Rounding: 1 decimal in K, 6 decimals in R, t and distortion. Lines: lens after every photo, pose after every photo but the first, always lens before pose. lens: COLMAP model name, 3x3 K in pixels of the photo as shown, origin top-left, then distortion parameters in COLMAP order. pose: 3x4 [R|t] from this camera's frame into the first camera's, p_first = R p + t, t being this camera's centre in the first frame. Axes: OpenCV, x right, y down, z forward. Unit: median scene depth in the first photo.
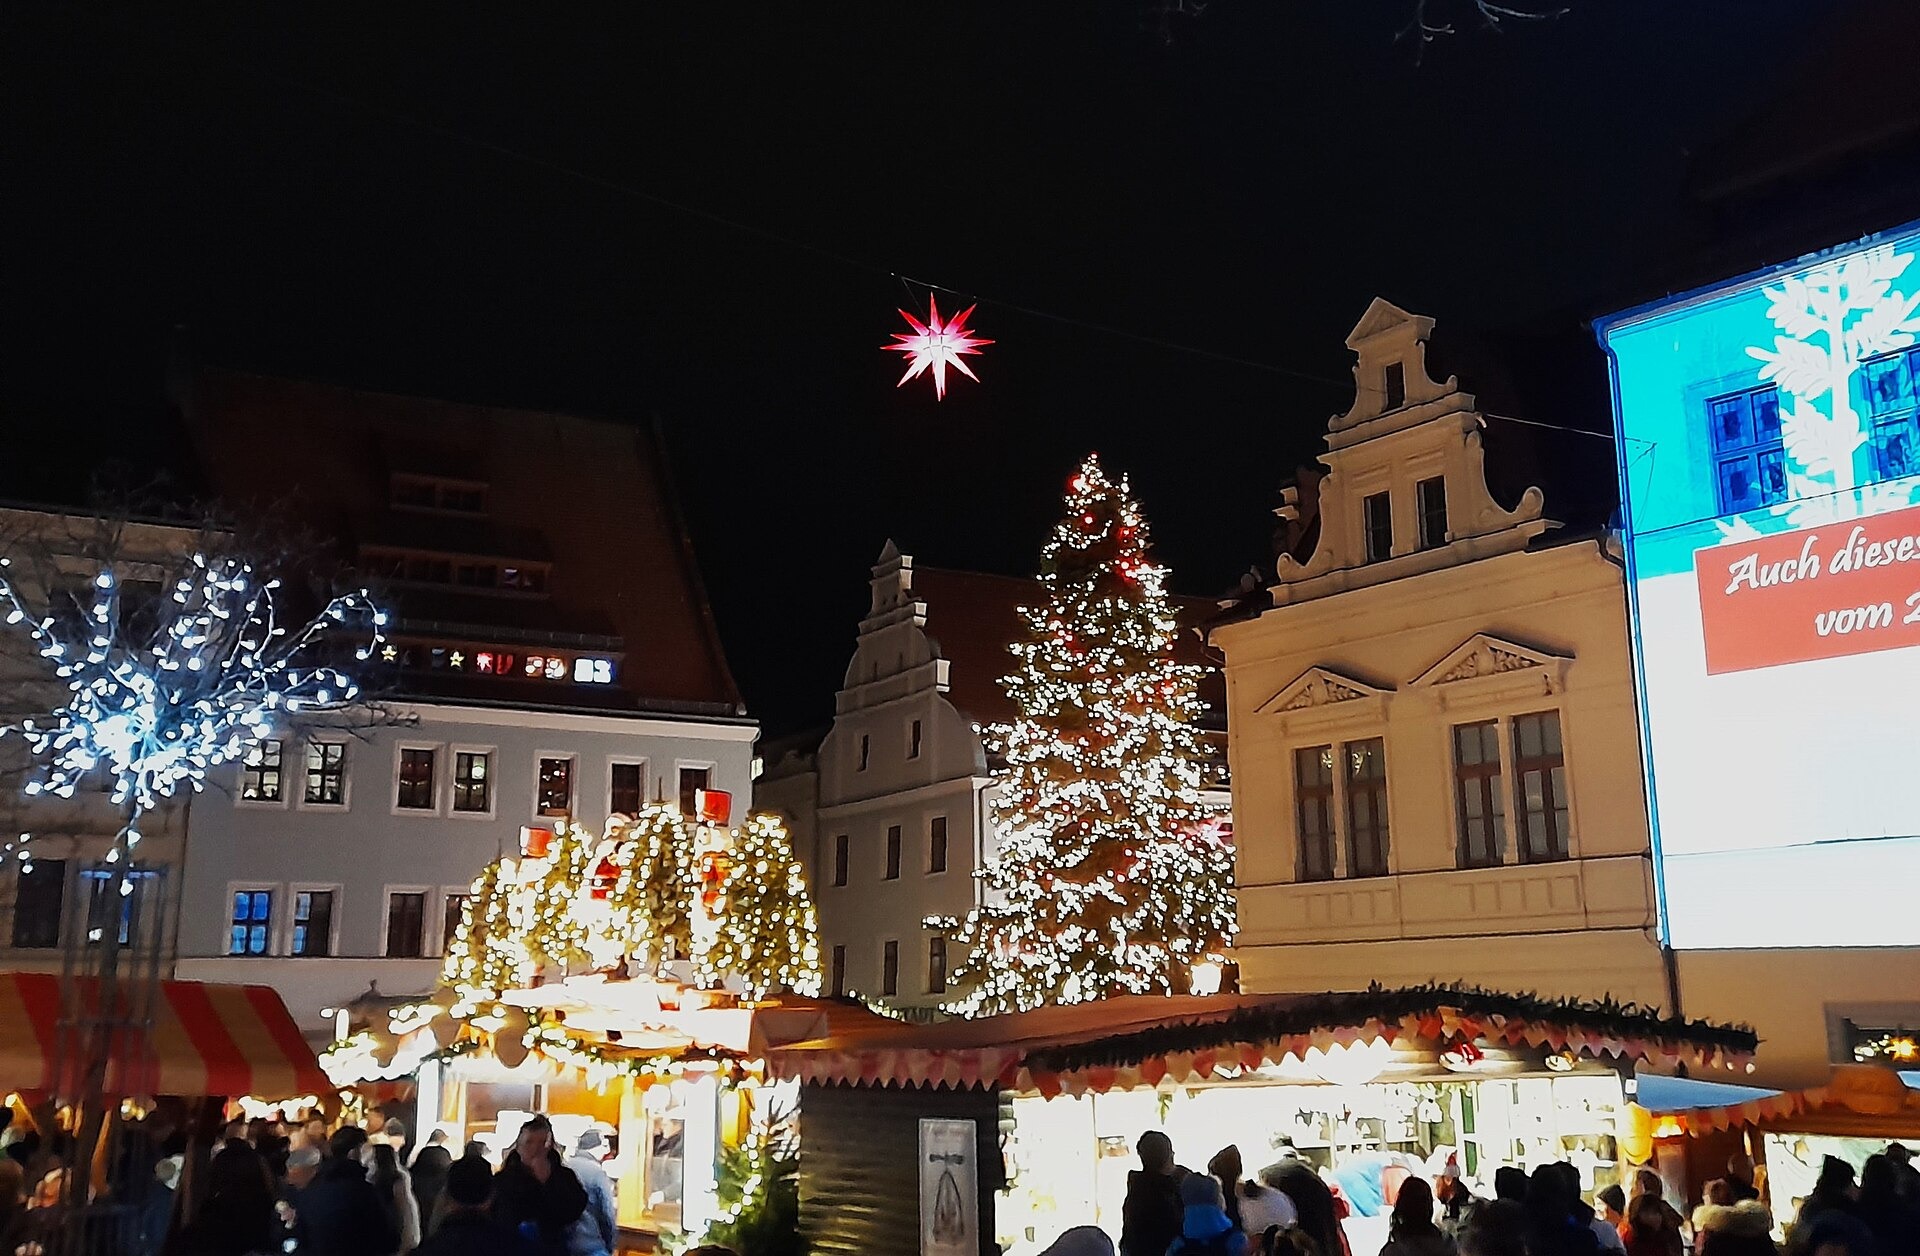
lens RADIAL K [[2145.1, 0, 959.3], [0, 2145.1, 489.4], [0, 0, 1]] dist [0.087252, 0.024695]
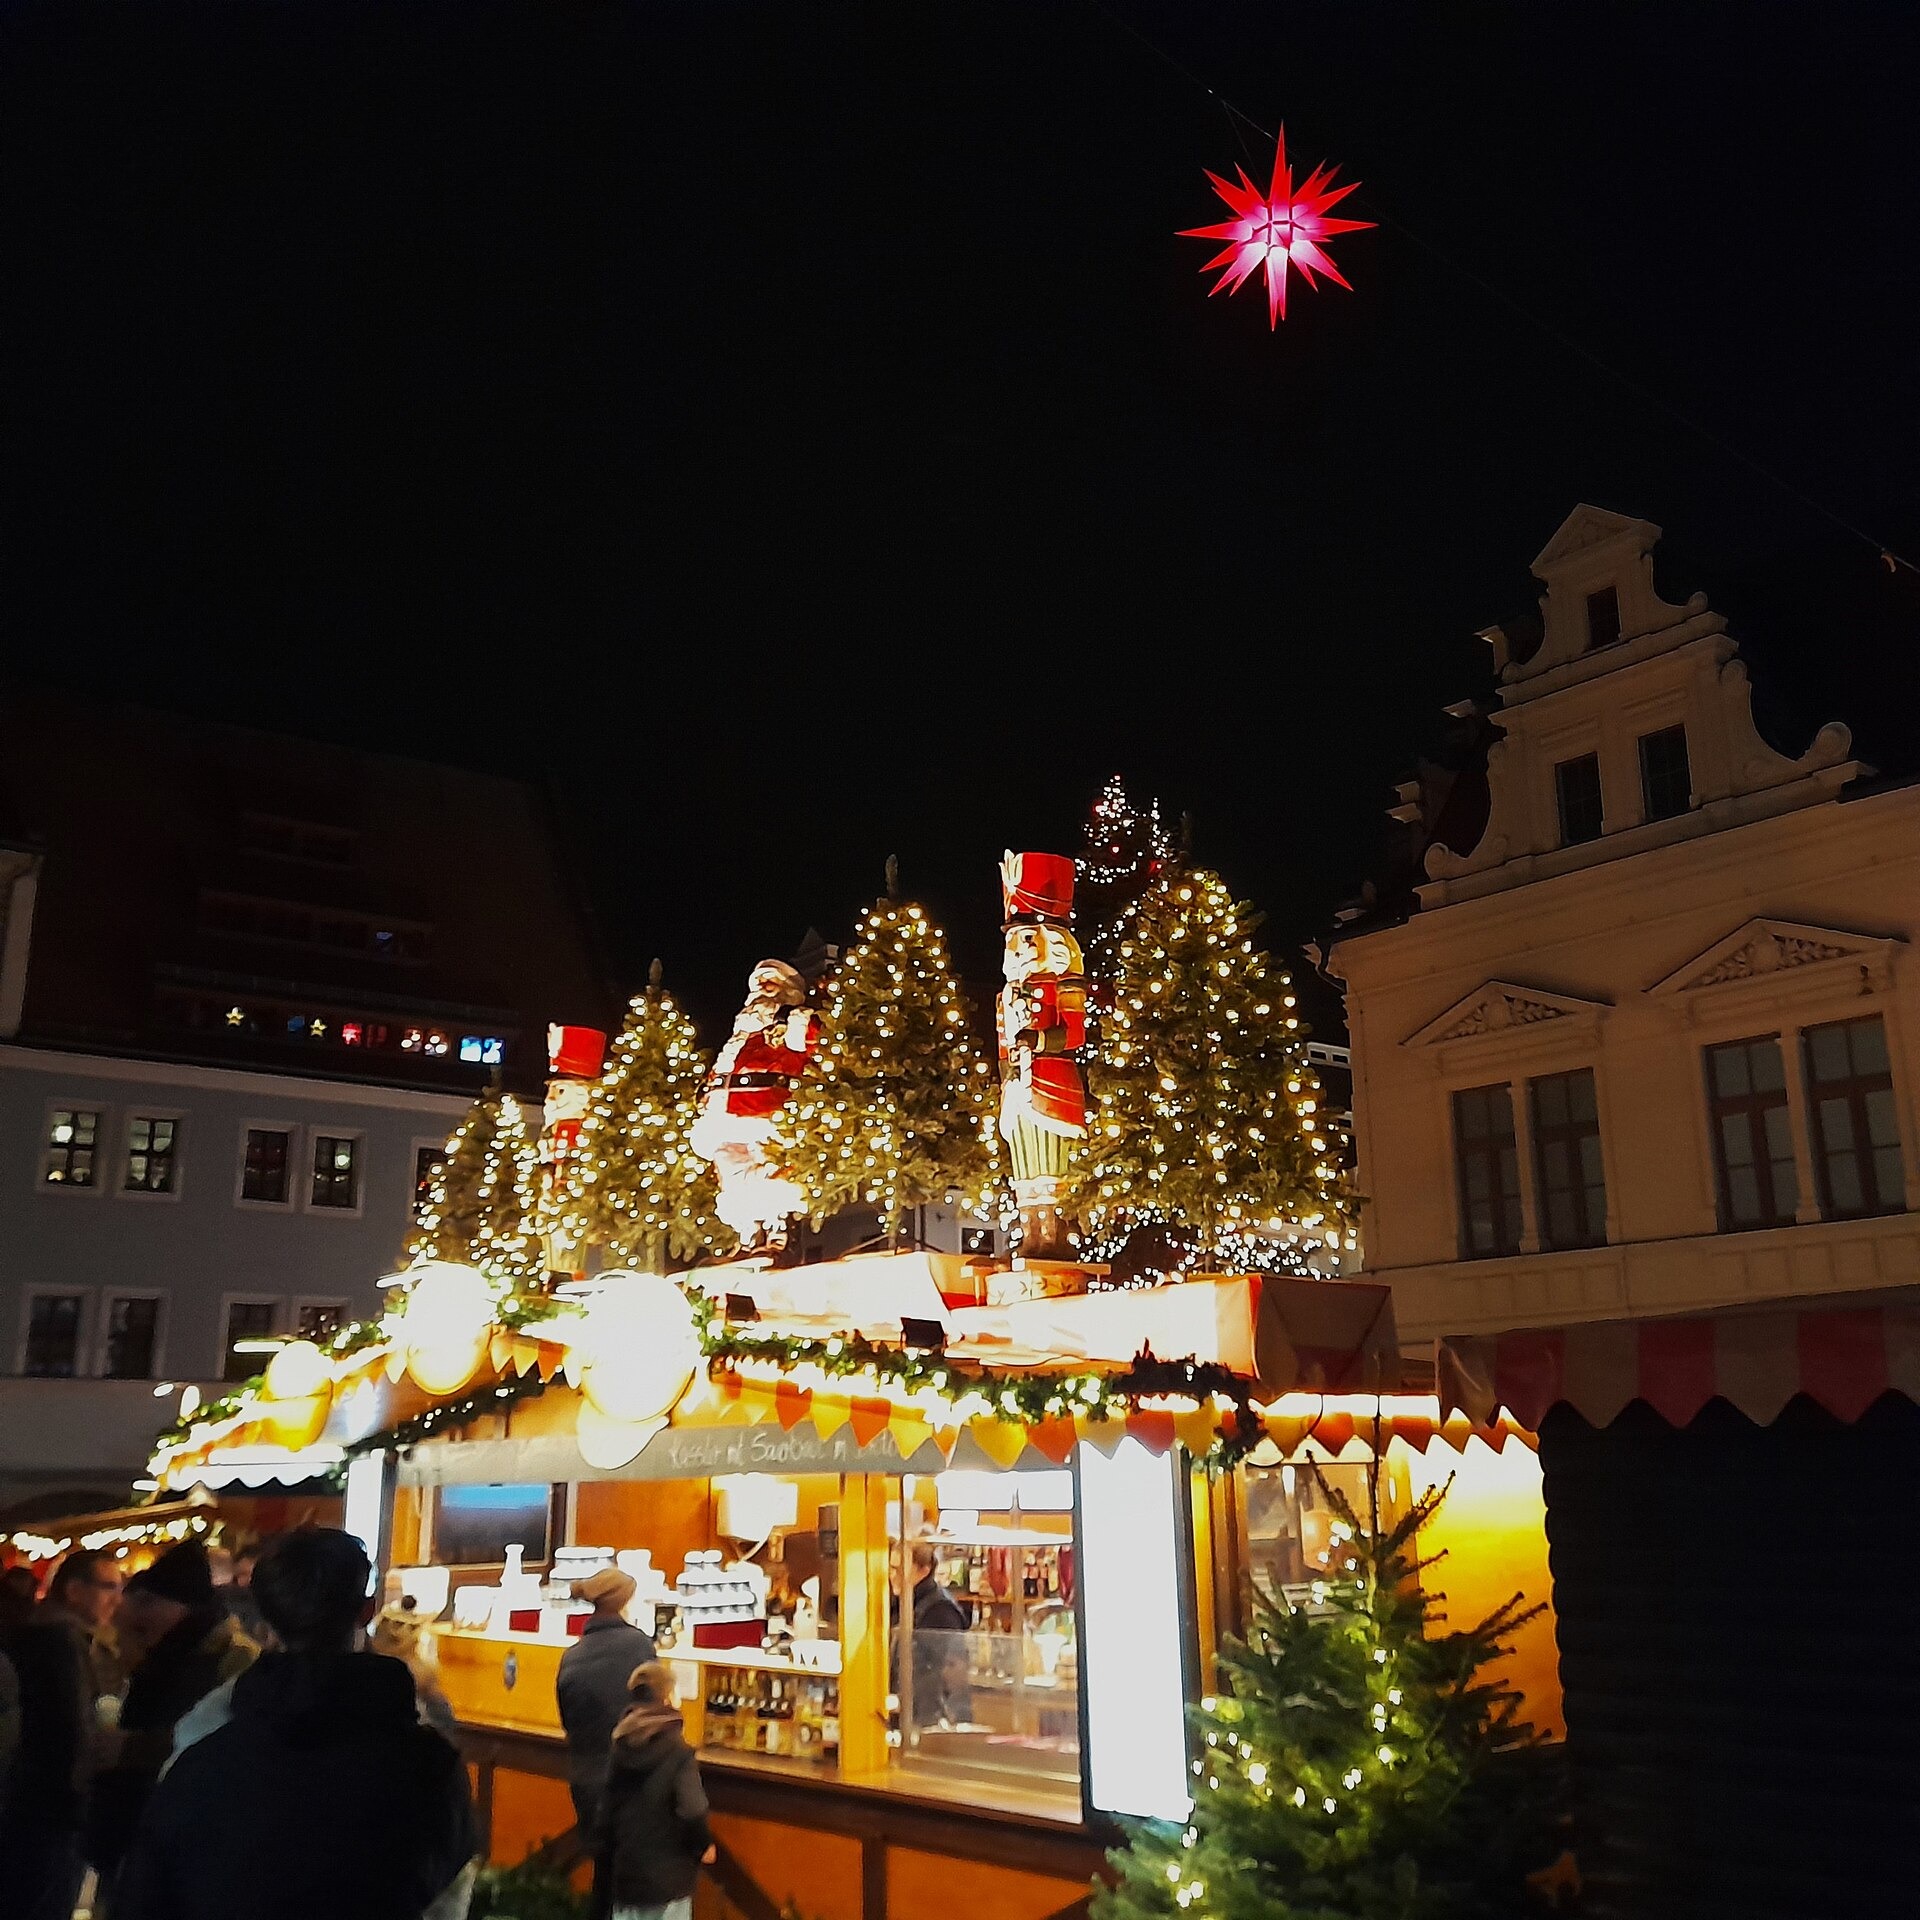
lens RADIAL K [[1991.3, 0, 960.0], [0, 1991.3, 960.0], [0, 0, 1]] dist [0.063316, -0.024835]
pose [[0.994929, 0.024104, 0.097649, -0.094345], [-0.022357, 0.999571, -0.018942, 0.093373], [-0.098064, 0.016662, 0.995041, 0.308725]]
